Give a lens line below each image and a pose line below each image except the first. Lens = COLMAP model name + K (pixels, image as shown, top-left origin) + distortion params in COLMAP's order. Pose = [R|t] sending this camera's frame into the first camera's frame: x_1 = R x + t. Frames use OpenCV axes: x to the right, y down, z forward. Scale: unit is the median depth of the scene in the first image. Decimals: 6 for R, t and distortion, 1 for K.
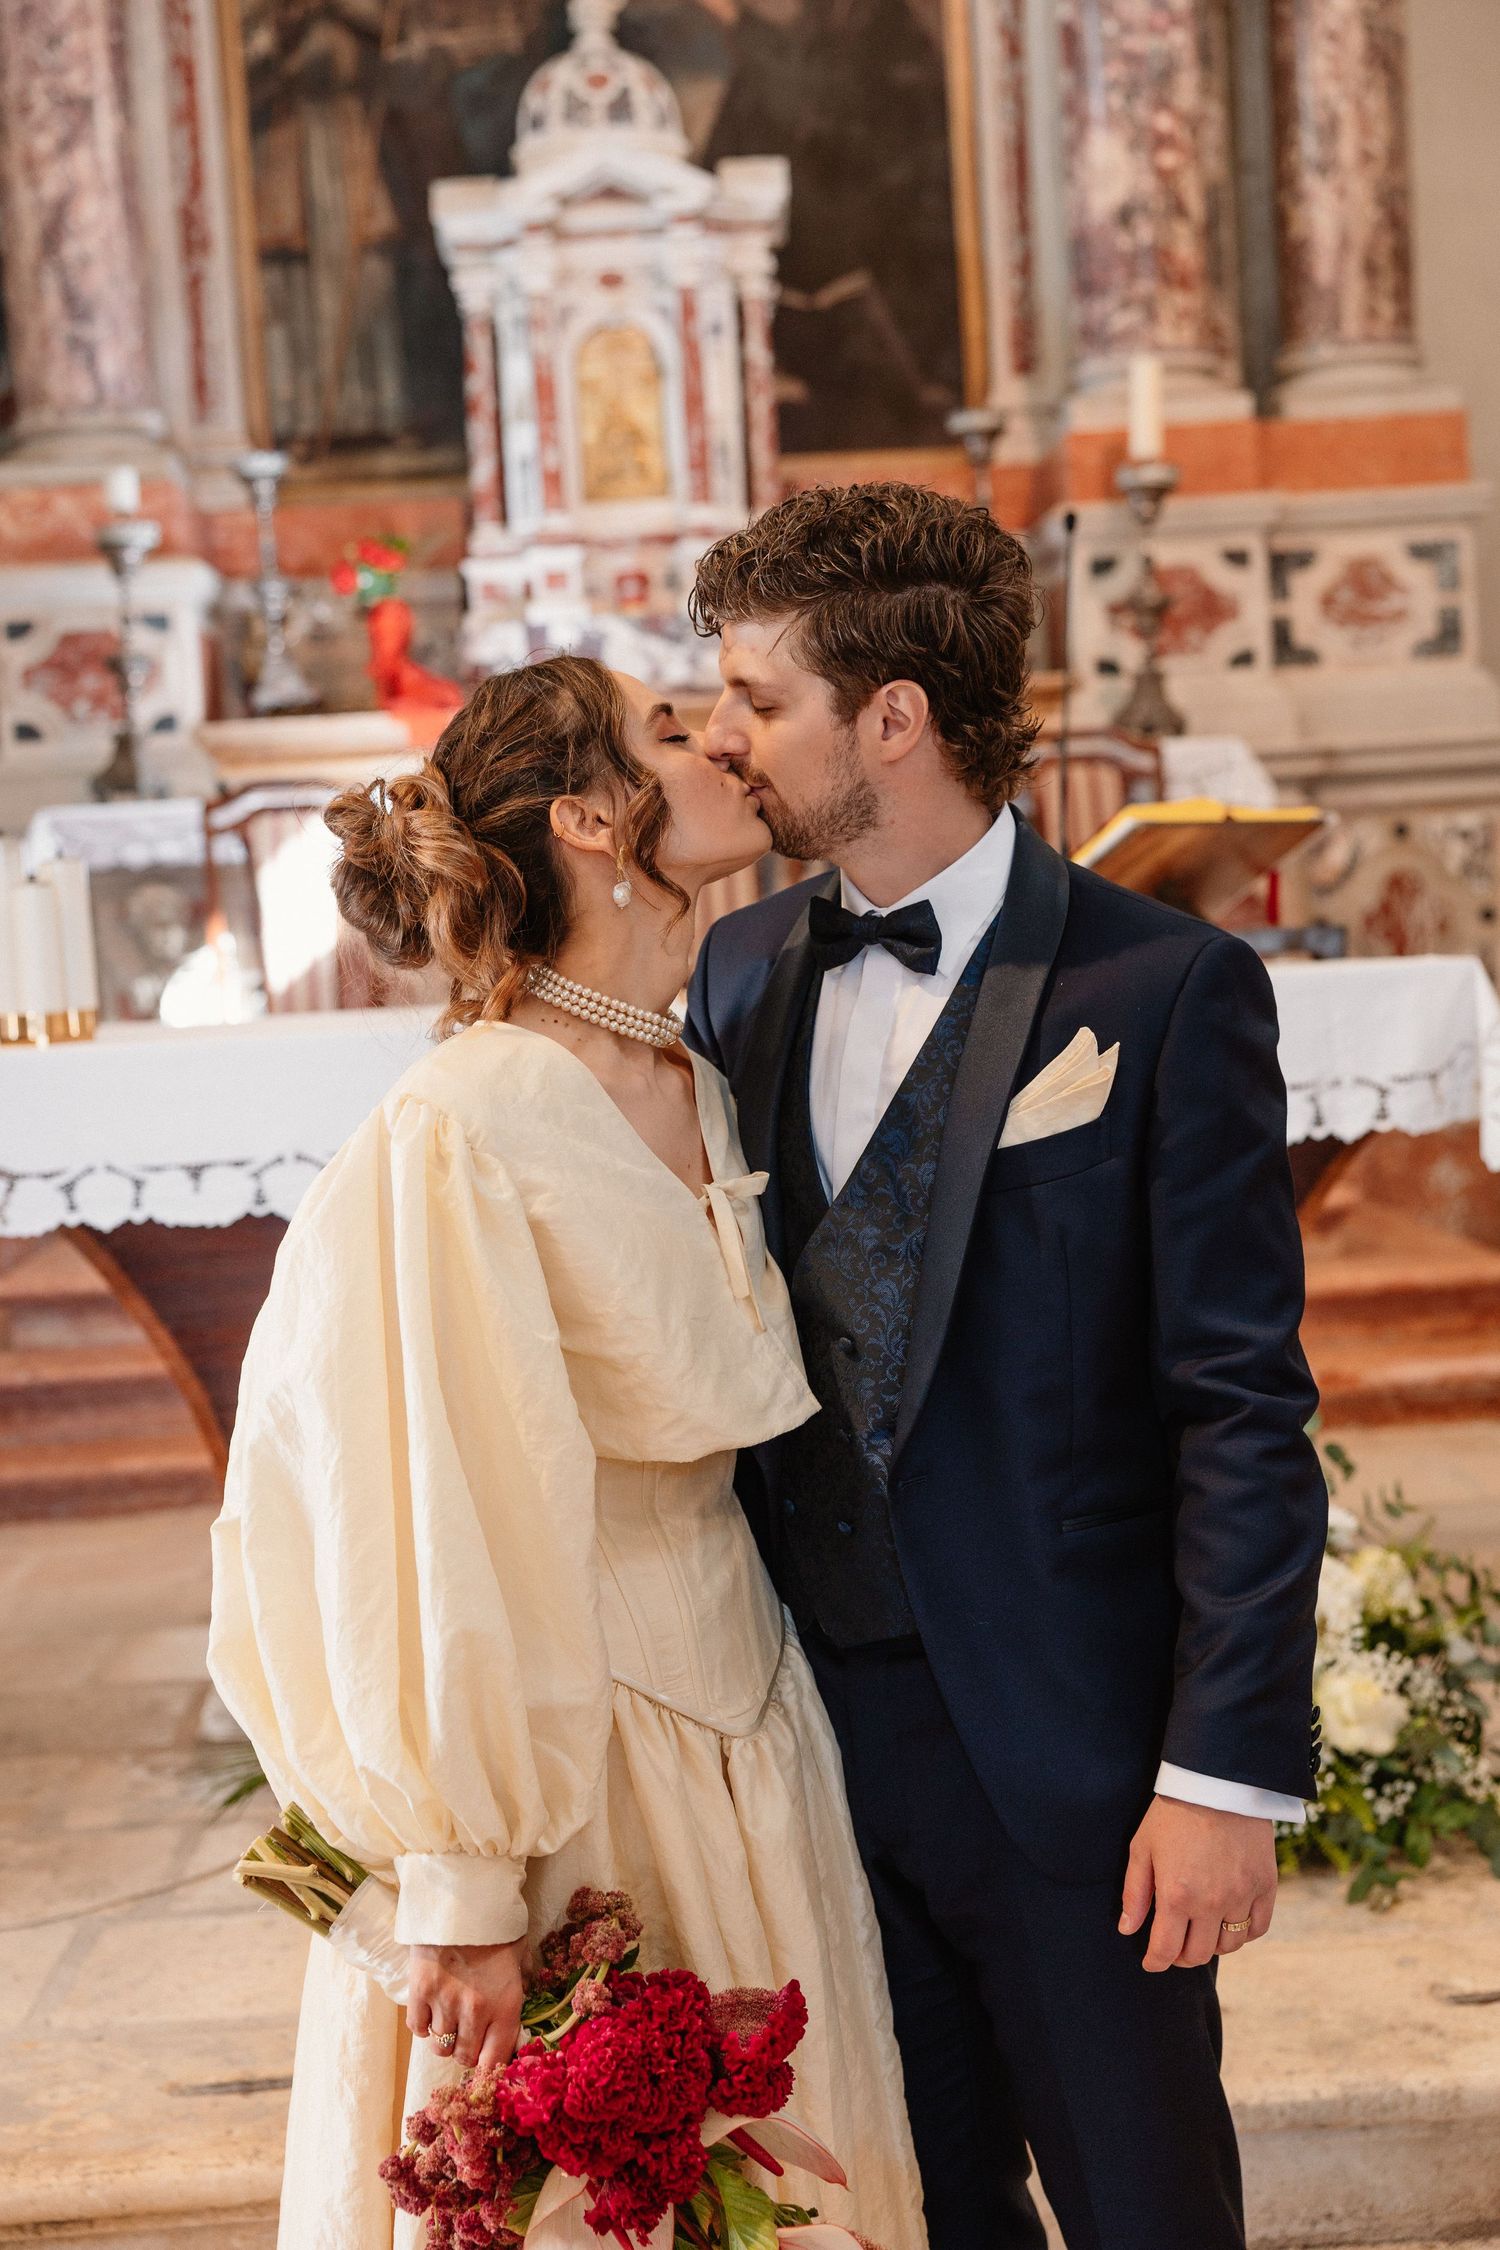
lens RADIAL K [[3159.2, 0, 750.0], [0, 3159.2, 1125.0], [0, 0, 1]] dist [-0.006710, 0.033003]
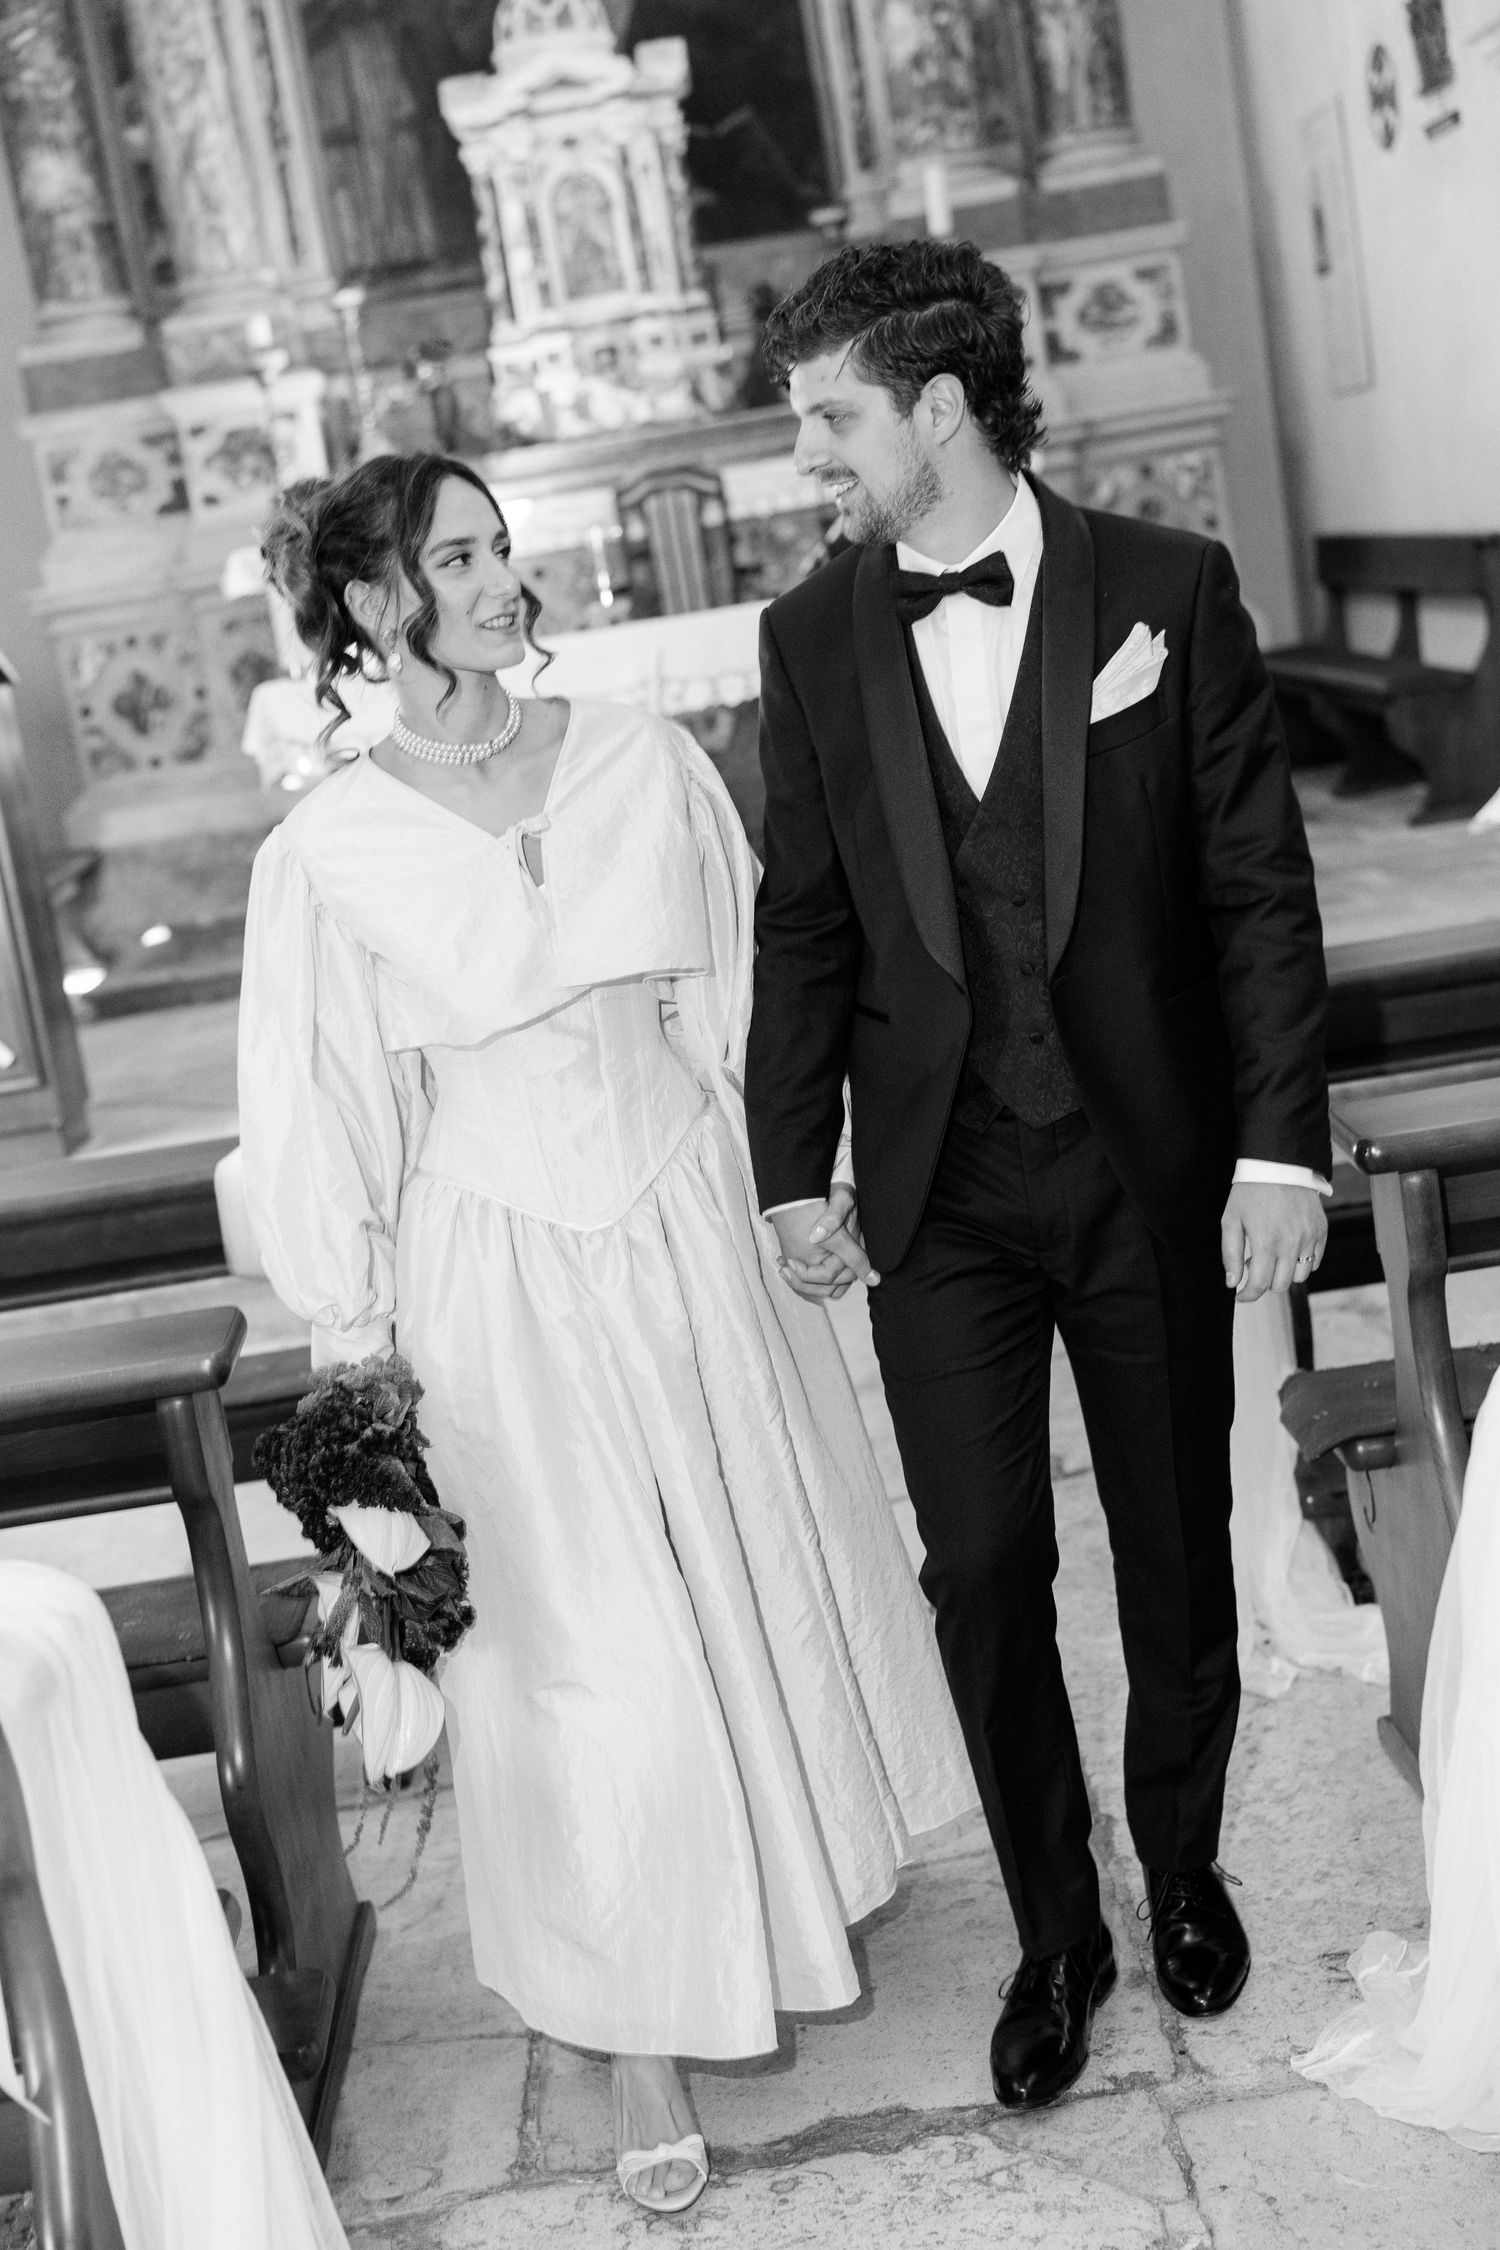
lens RADIAL K [[3159.2, 0, 750.0], [0, 3159.2, 1125.0], [0, 0, 1]] dist [-0.006710, 0.033003]
pose [[0.994772, -0.095662, -0.035737, 0.047150], [0.098923, 0.989572, 0.104697, 0.035208], [0.025349, -0.107685, 0.993862, -0.487926]]
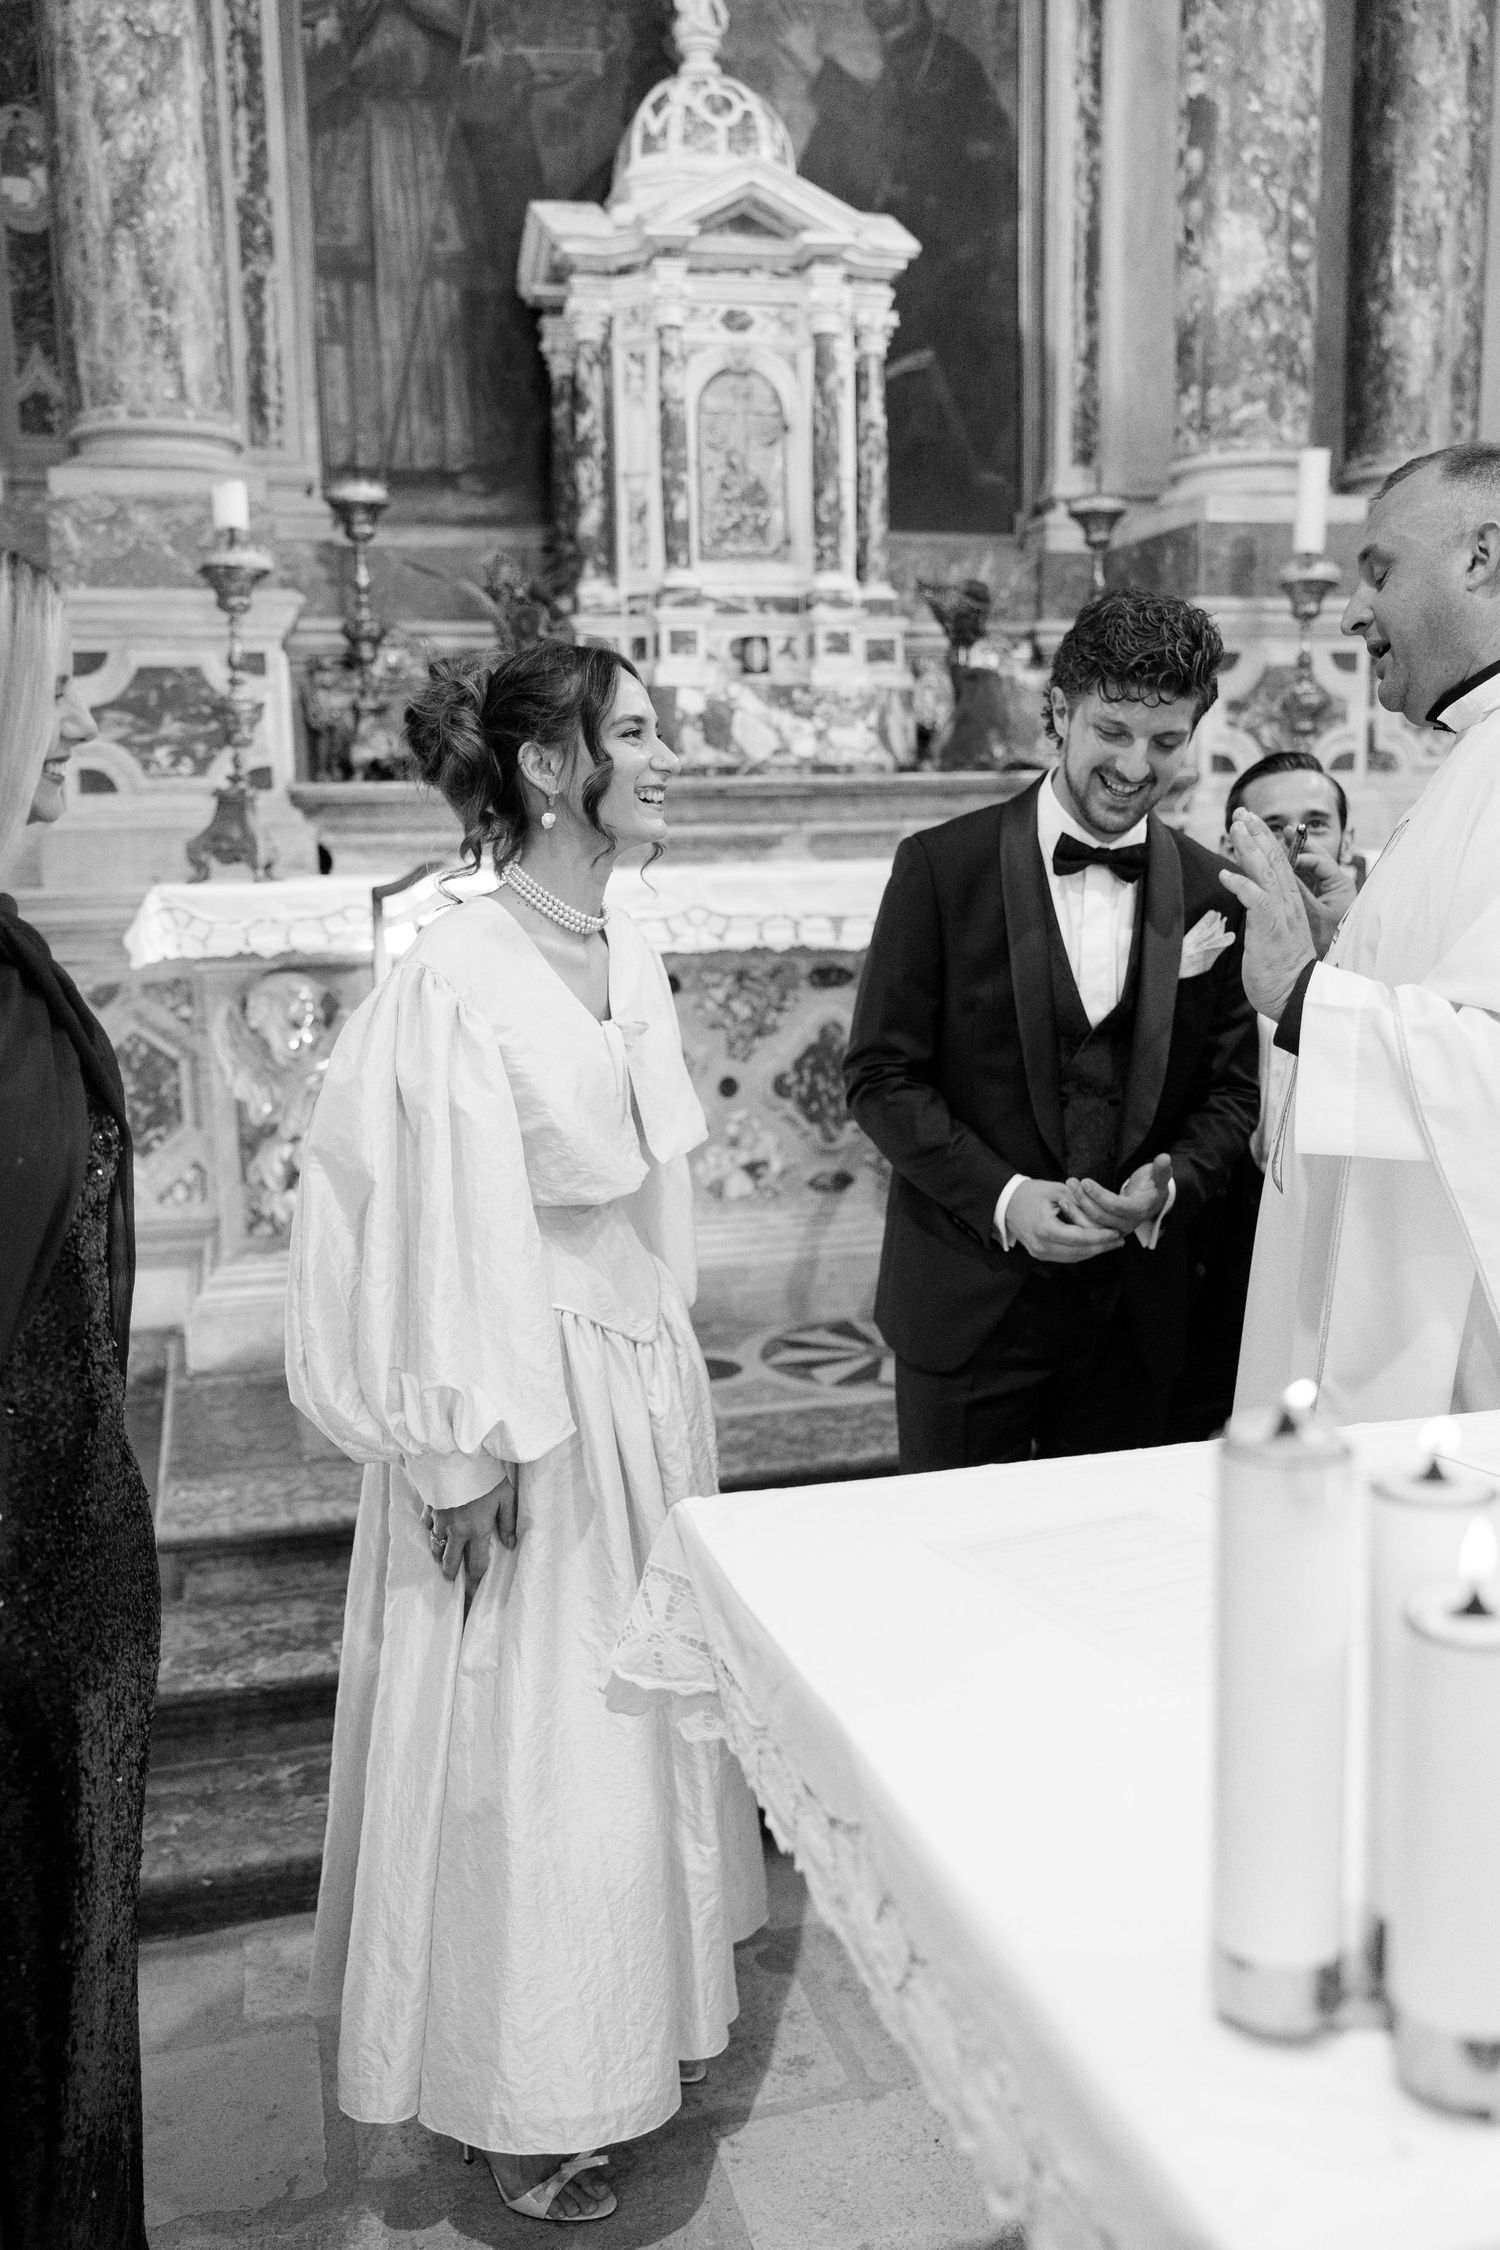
lens RADIAL K [[1986.3, 0, 750.0], [0, 1986.3, 1125.0], [0, 0, 1]] dist [-0.014200, 0.004729]
pose [[0.974531, 0.007482, 0.224128, -0.170200], [-0.021650, 0.997914, 0.060825, -0.065451], [-0.223206, -0.064128, 0.972660, 0.412956]]
